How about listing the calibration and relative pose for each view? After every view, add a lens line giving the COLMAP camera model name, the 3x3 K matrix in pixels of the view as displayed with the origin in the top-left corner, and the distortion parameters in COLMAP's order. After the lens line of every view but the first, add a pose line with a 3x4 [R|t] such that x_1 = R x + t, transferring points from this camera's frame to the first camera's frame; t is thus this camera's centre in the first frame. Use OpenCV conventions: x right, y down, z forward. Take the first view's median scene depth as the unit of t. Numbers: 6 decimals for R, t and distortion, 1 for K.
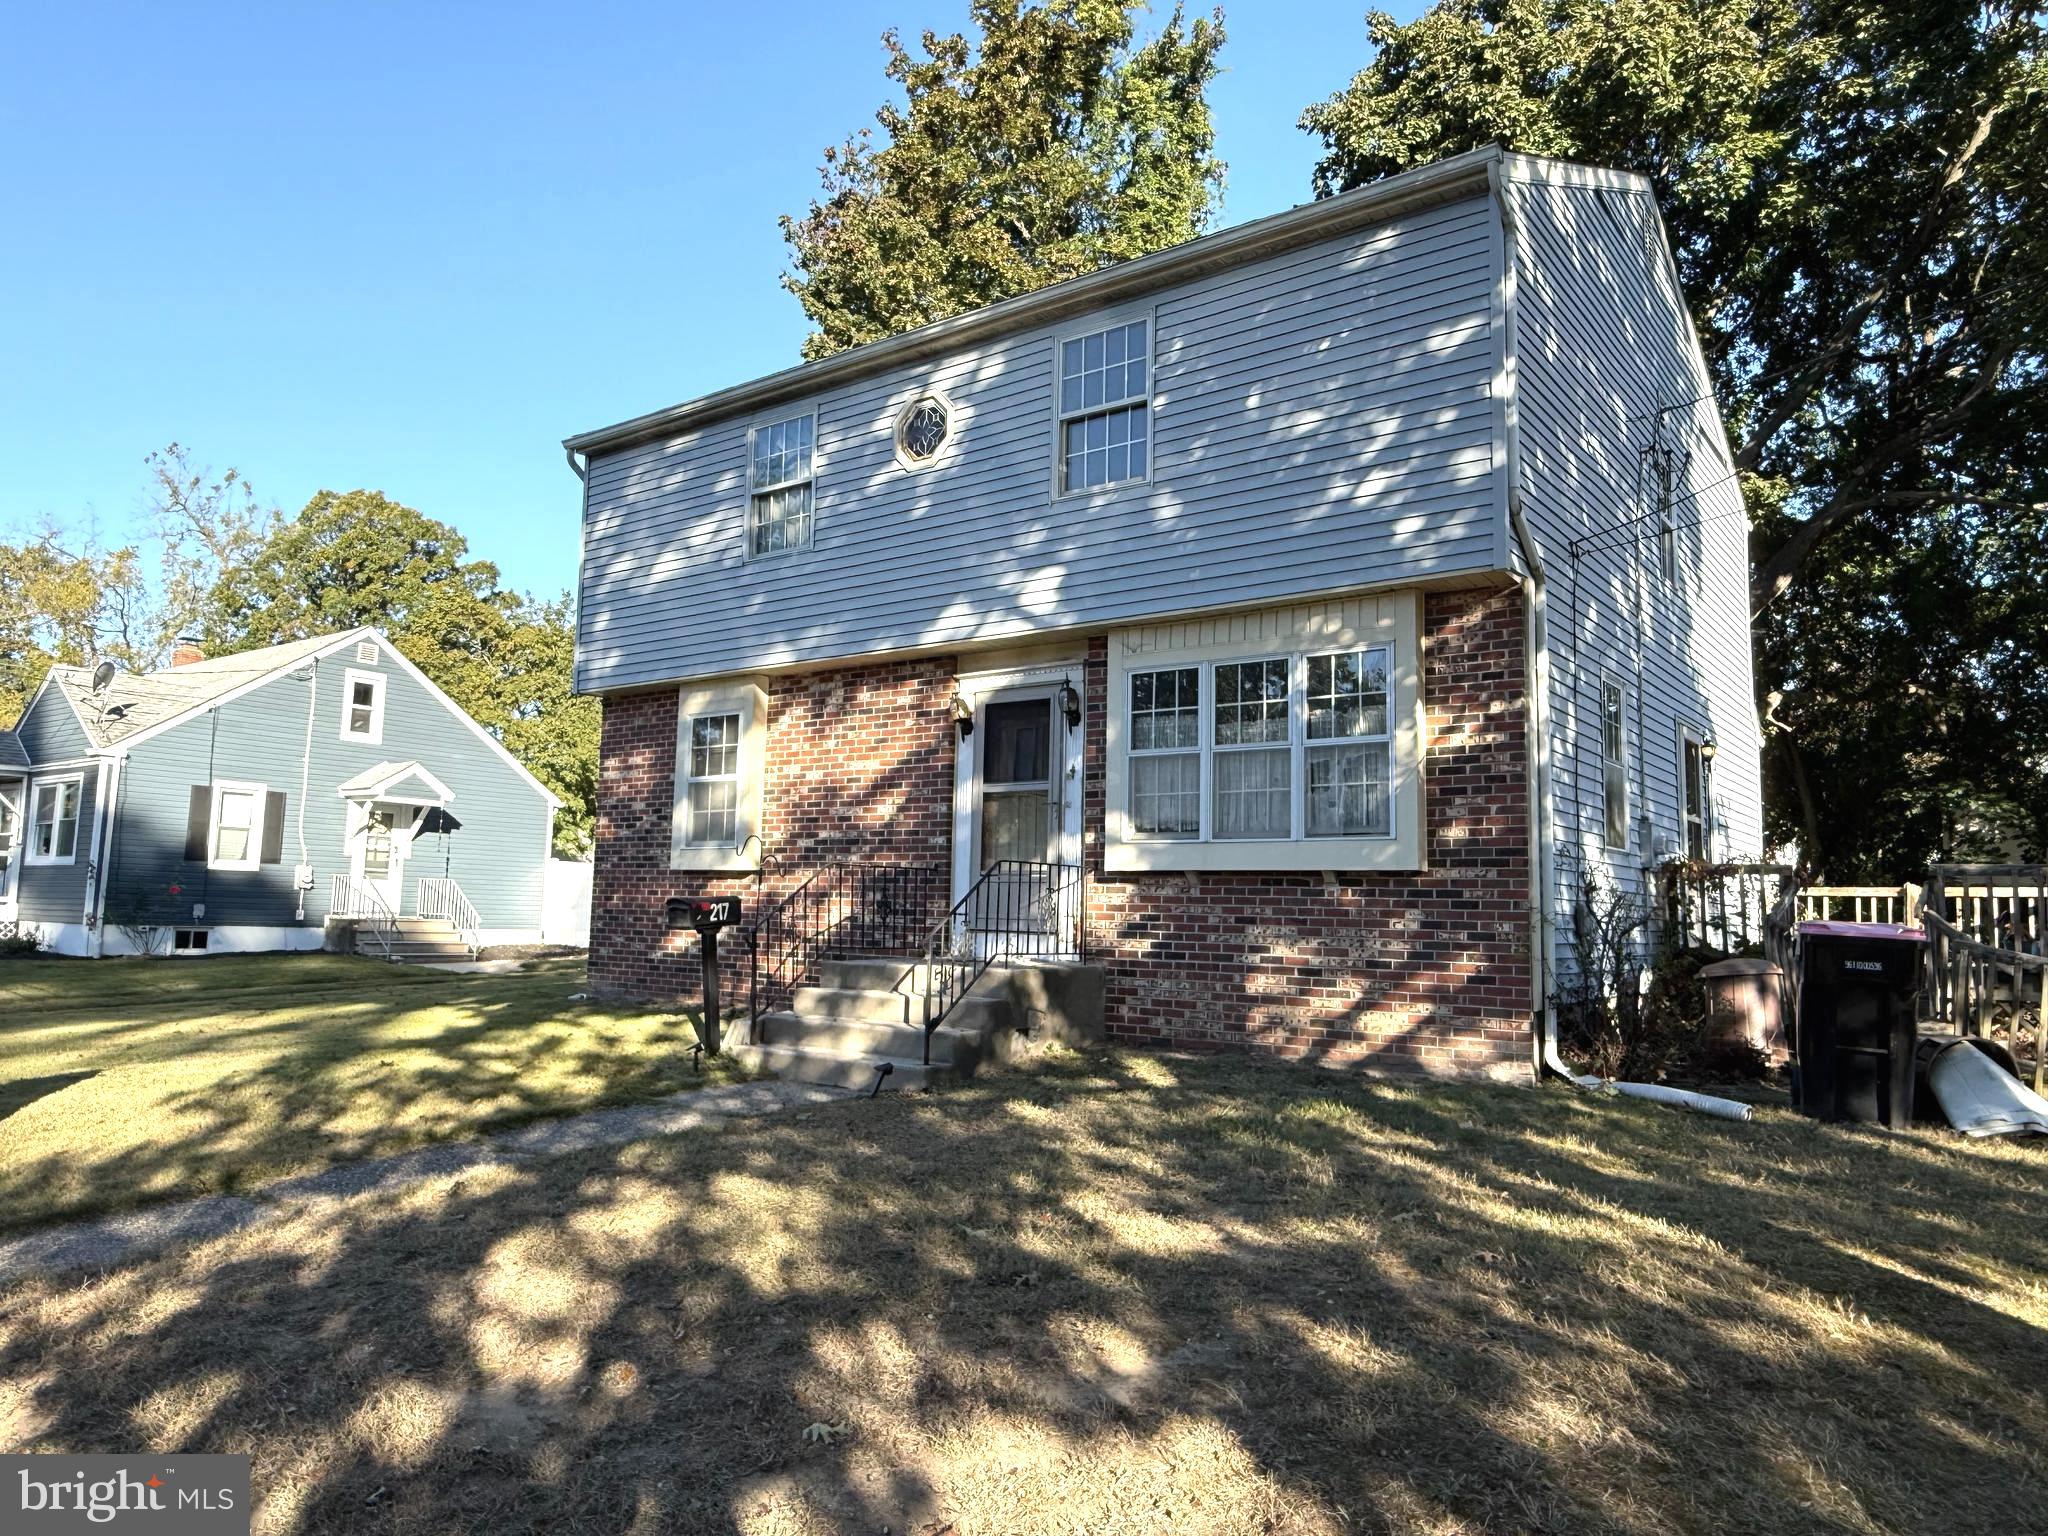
lens RADIAL K [[1363.4, 0, 1025.1], [0, 1363.4, 767.2], [0, 0, 1]] dist [0.002407, 0.001018]
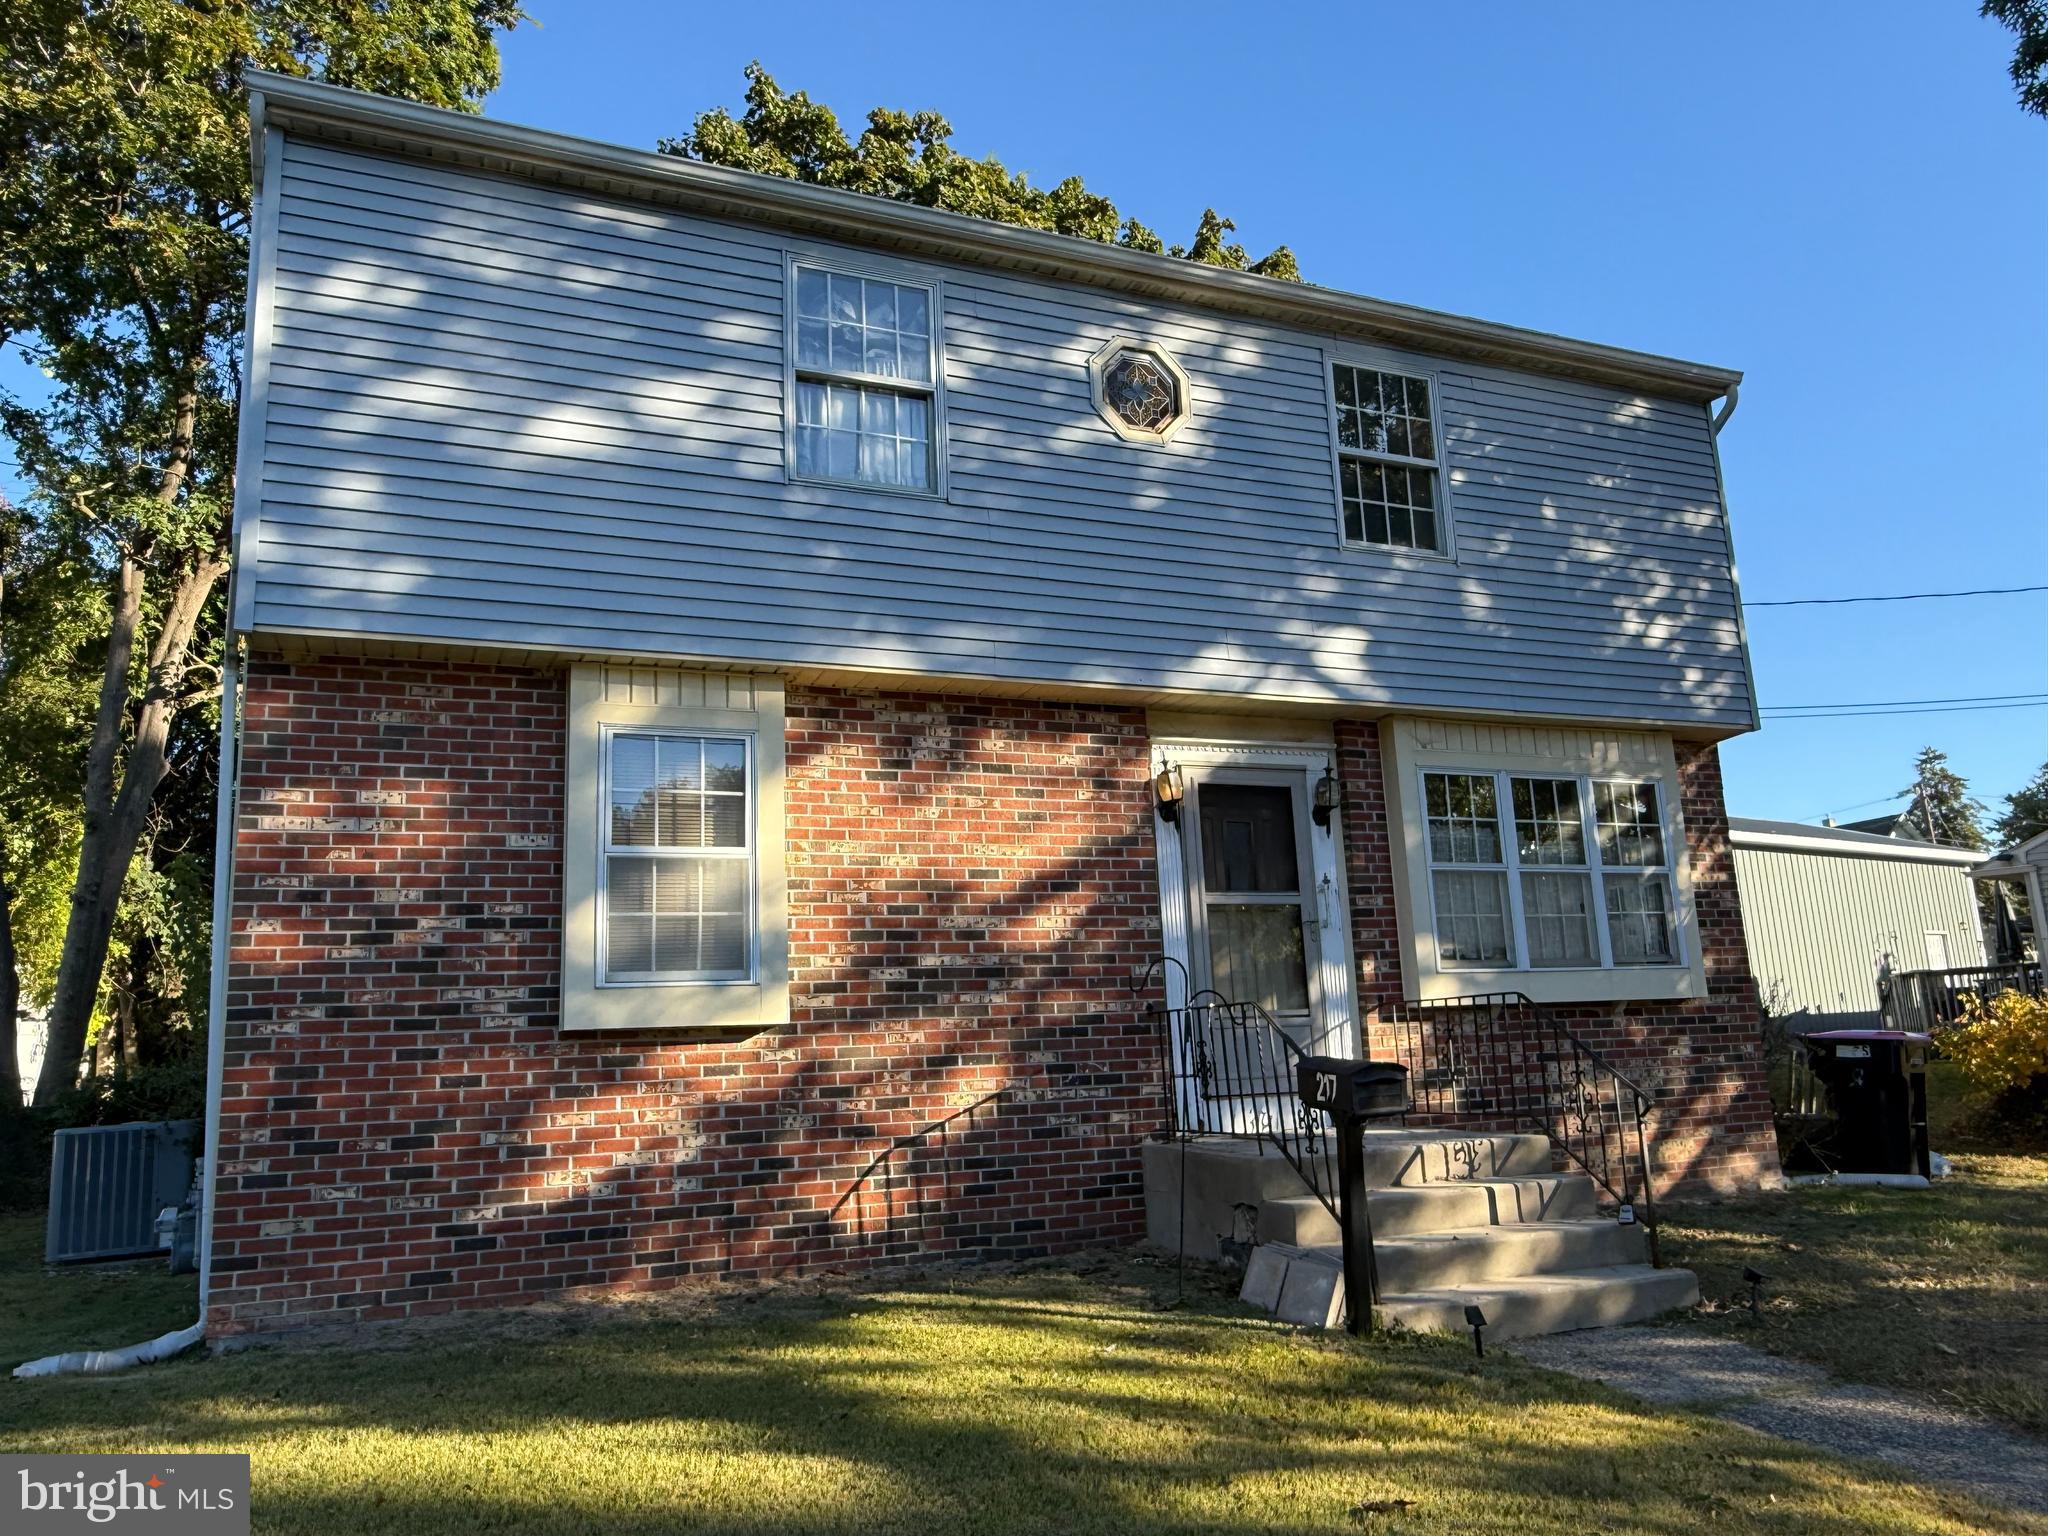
lens RADIAL K [[1440.2, 0, 1022.7], [0, 1440.2, 766.6], [0, 0, 1]] dist [0.006291, 0.000959]
pose [[0.499755, 0.128404, 0.856597, -0.732195], [-0.040120, 0.991321, -0.125192, 0.045235], [-0.865237, 0.028199, 0.500569, 0.684729]]
